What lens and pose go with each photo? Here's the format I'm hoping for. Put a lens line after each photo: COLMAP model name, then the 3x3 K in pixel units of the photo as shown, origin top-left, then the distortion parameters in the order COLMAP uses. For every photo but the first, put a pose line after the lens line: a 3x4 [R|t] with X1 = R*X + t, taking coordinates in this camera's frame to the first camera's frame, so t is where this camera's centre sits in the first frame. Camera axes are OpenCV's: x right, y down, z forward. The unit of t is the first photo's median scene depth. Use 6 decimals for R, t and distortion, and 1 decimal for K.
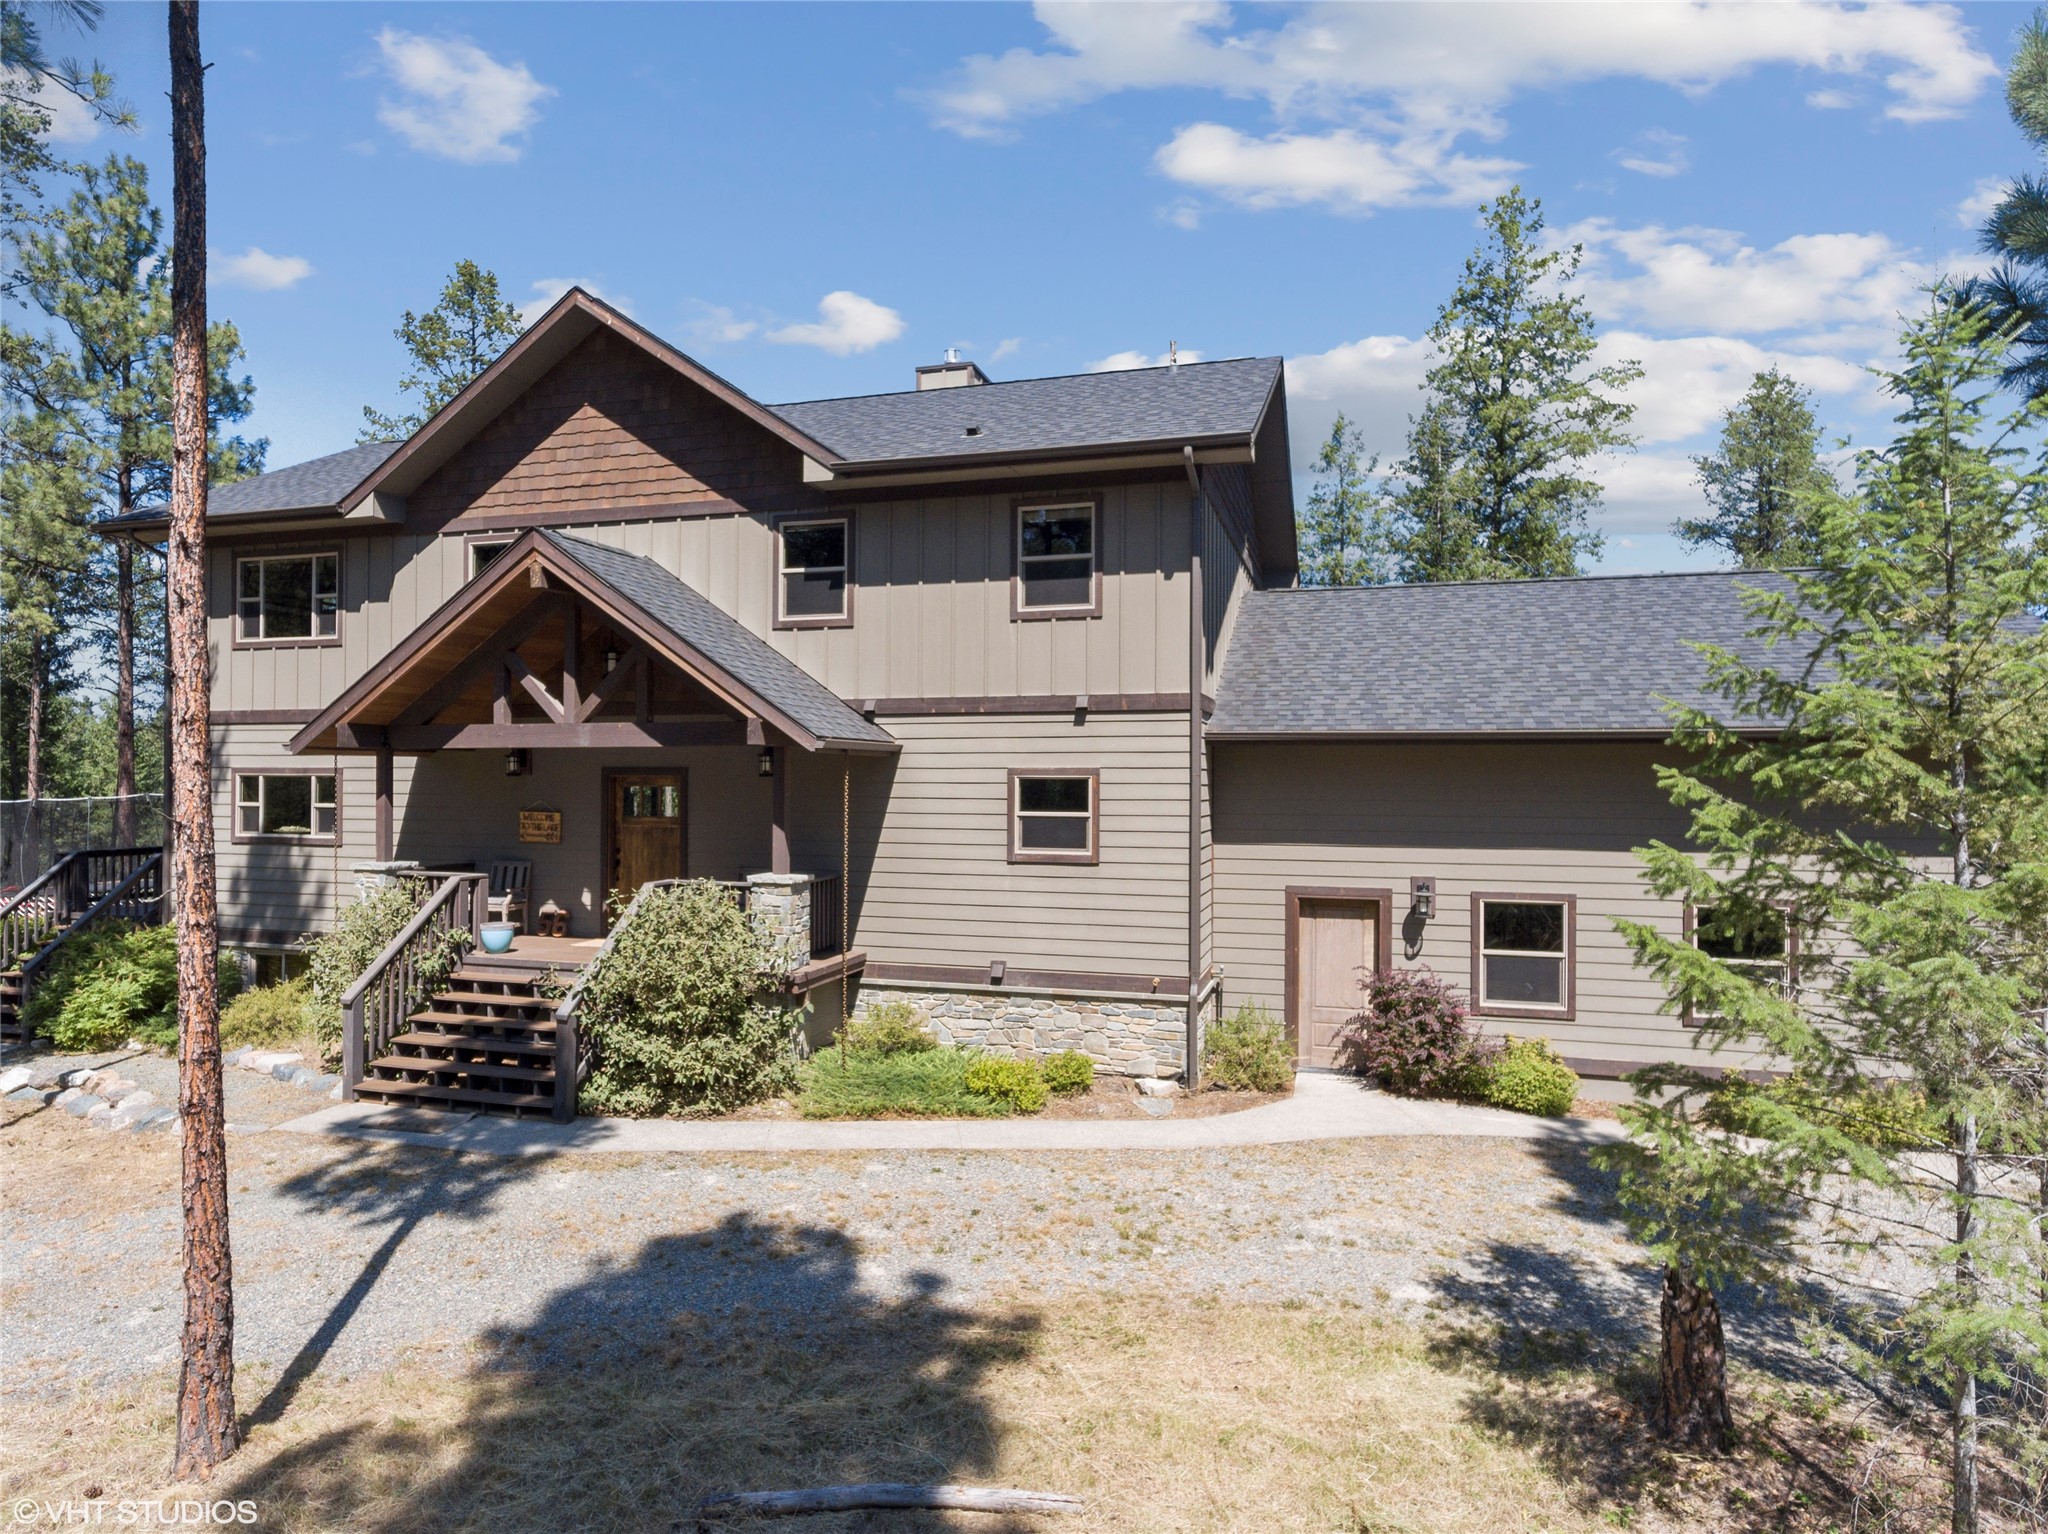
lens RADIAL K [[1205.2, 0, 1022.2], [0, 1205.2, 763.7], [0, 0, 1]] dist [-0.008101, -0.001142]
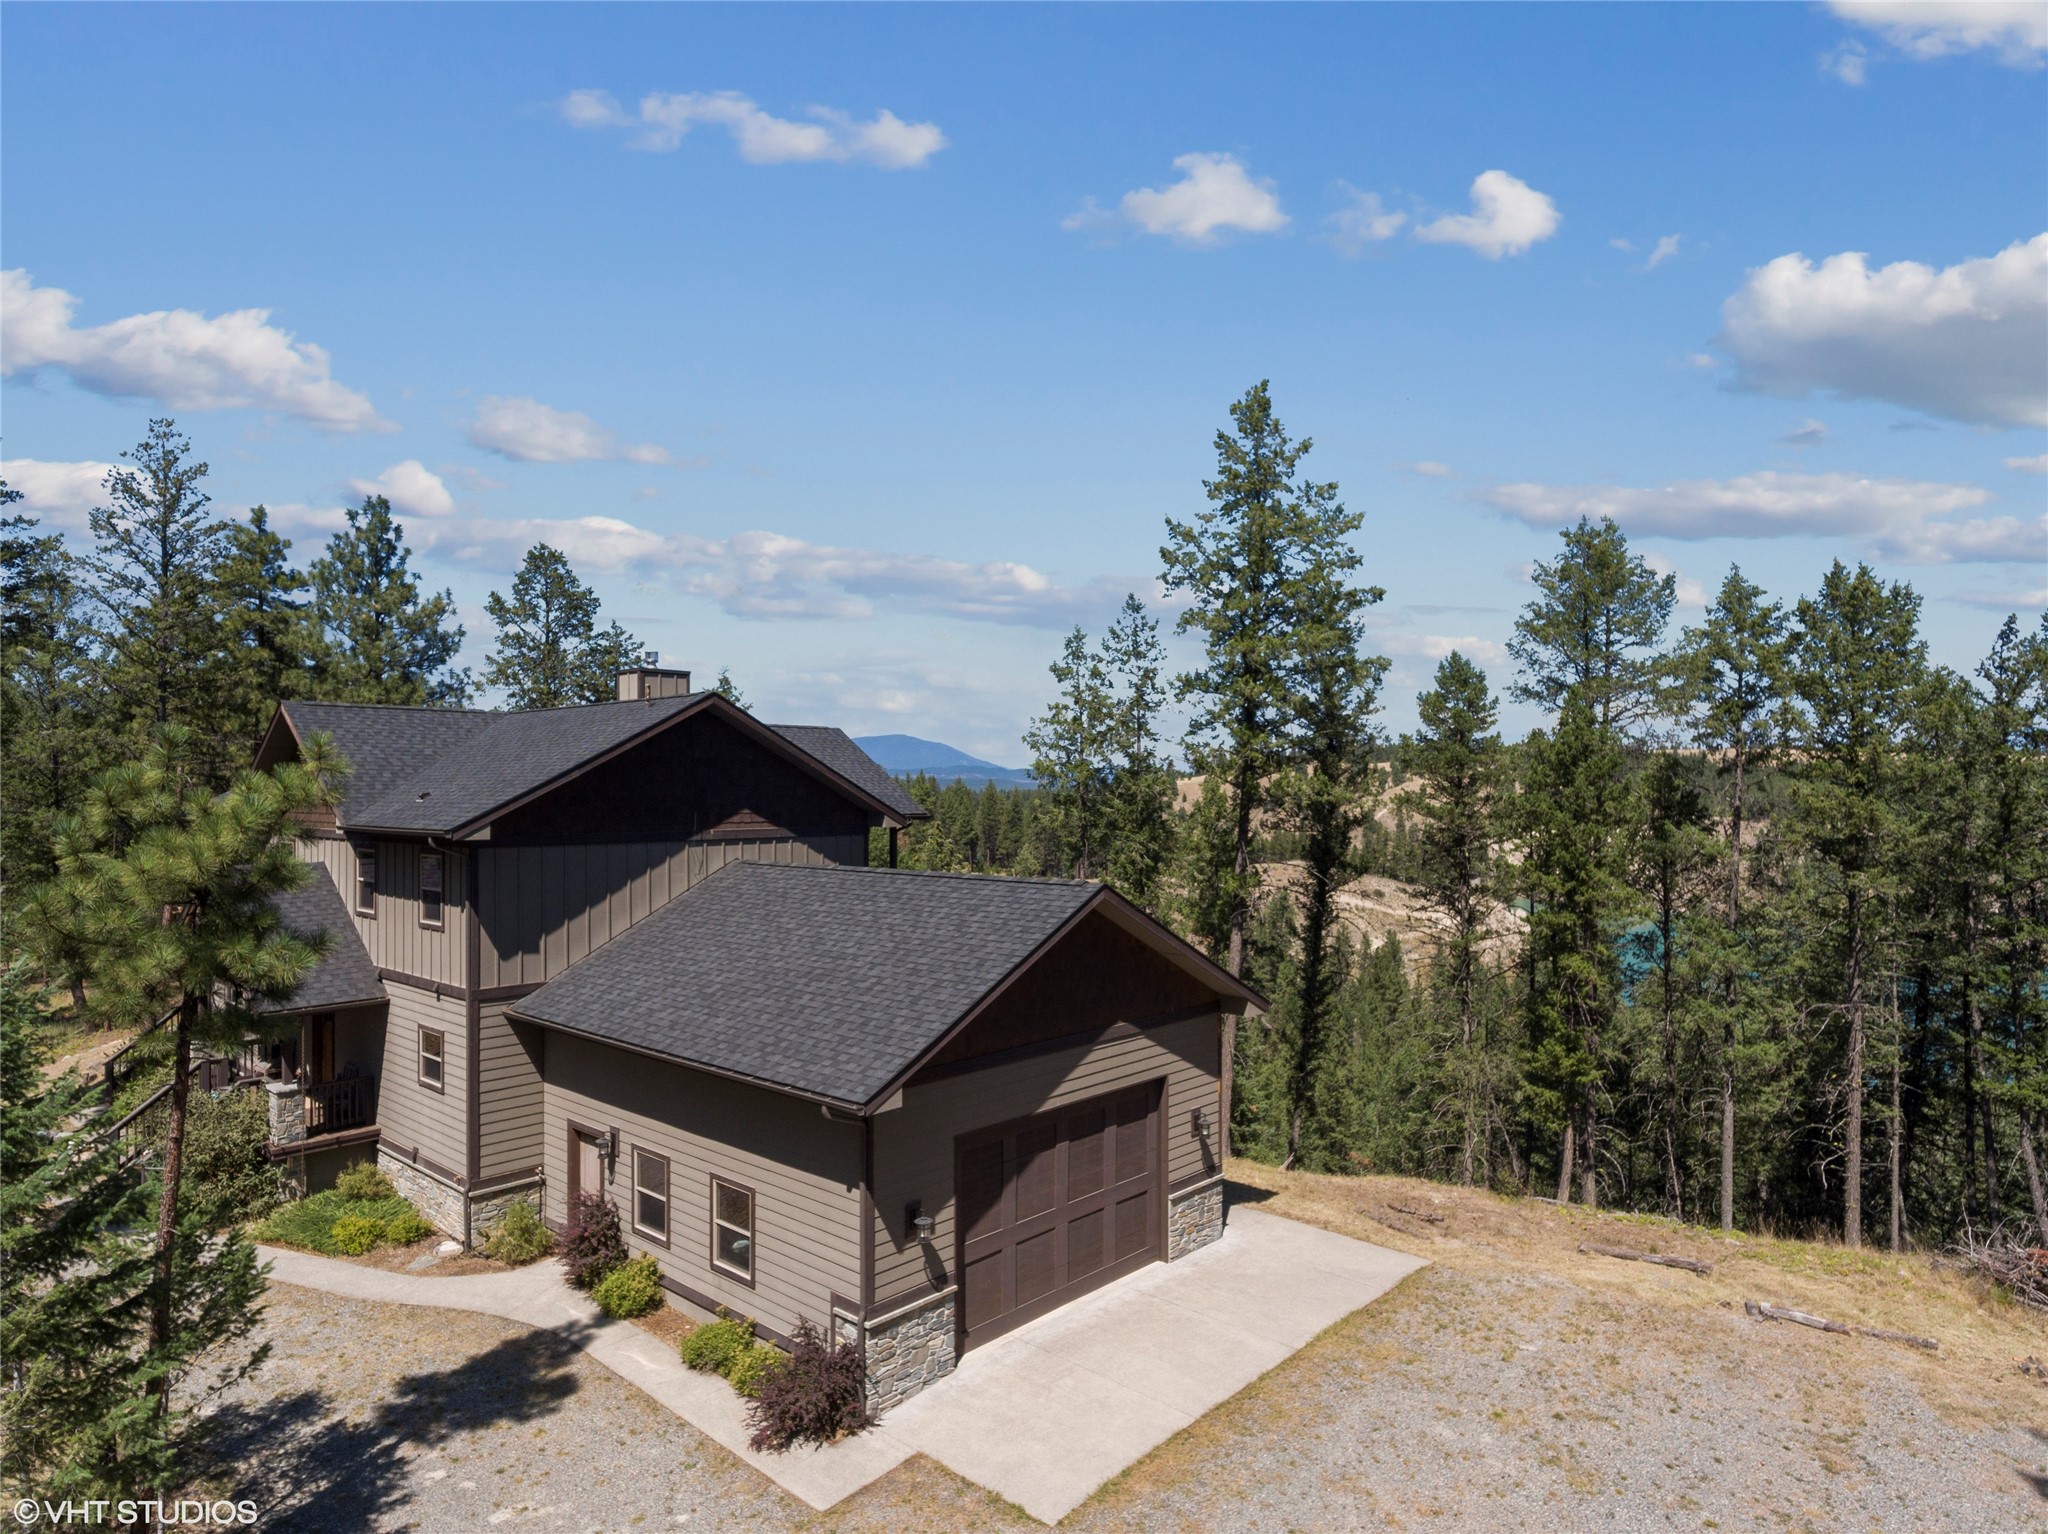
lens RADIAL K [[1205.2, 0, 1025.1], [0, 1205.2, 779.9], [0, 0, 1]] dist [-0.008101, -0.001142]
pose [[0.894993, -0.013811, -0.445865, 1.342840], [0.024271, 0.999548, 0.017757, -0.309096], [0.445419, -0.026714, 0.894924, -0.018927]]
